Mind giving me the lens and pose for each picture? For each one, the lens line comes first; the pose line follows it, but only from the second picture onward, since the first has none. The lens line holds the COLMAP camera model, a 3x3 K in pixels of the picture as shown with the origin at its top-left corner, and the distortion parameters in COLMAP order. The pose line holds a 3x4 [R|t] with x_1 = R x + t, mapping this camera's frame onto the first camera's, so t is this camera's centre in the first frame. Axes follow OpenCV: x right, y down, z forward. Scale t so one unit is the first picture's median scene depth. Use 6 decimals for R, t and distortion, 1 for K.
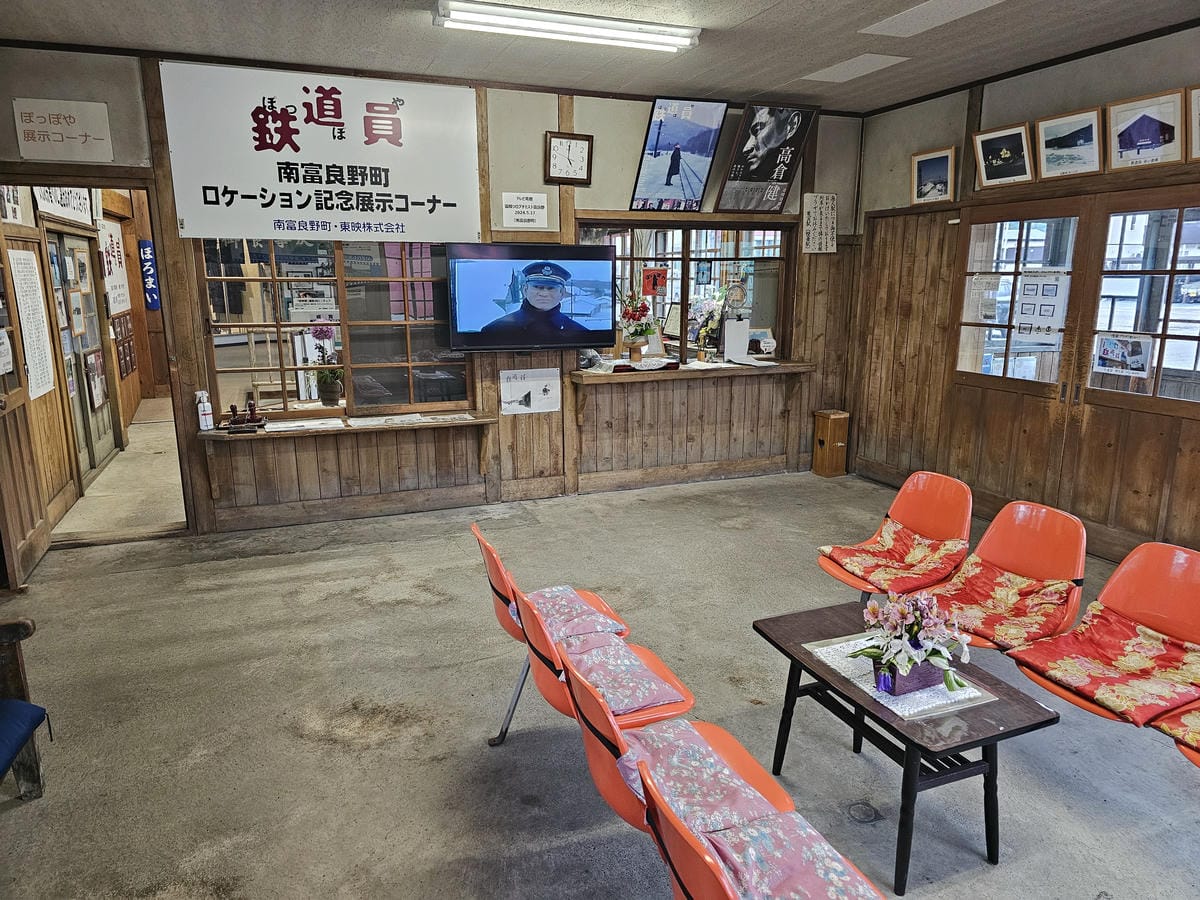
lens RADIAL K [[815.1, 0, 593.8], [0, 815.1, 454.9], [0, 0, 1]] dist [0.044465, -0.029443]
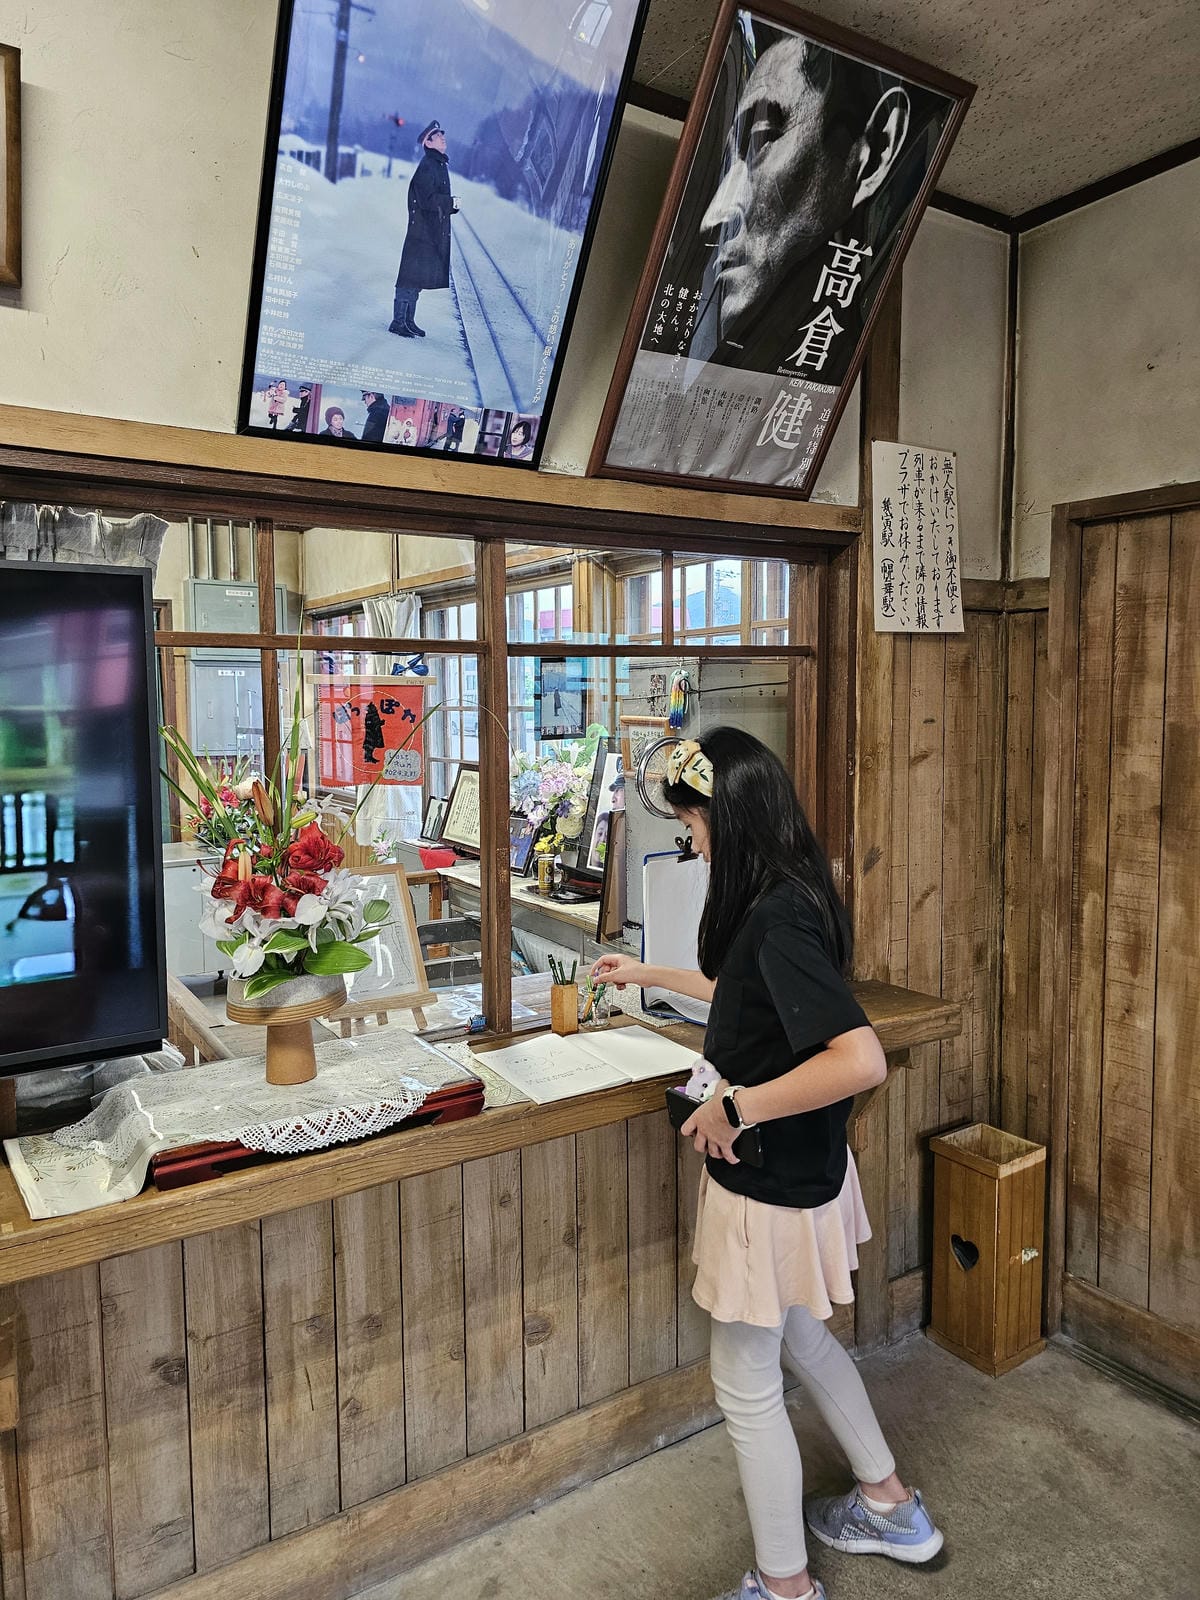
lens RADIAL K [[1086.8, 0, 601.3], [0, 1086.8, 799.7], [0, 0, 1]] dist [0.044465, -0.029443]
pose [[0.977772, -0.024121, 0.208278, 0.071344], [0.049436, 0.991876, -0.117208, -0.144997], [-0.203759, 0.124899, 0.971021, 0.646815]]
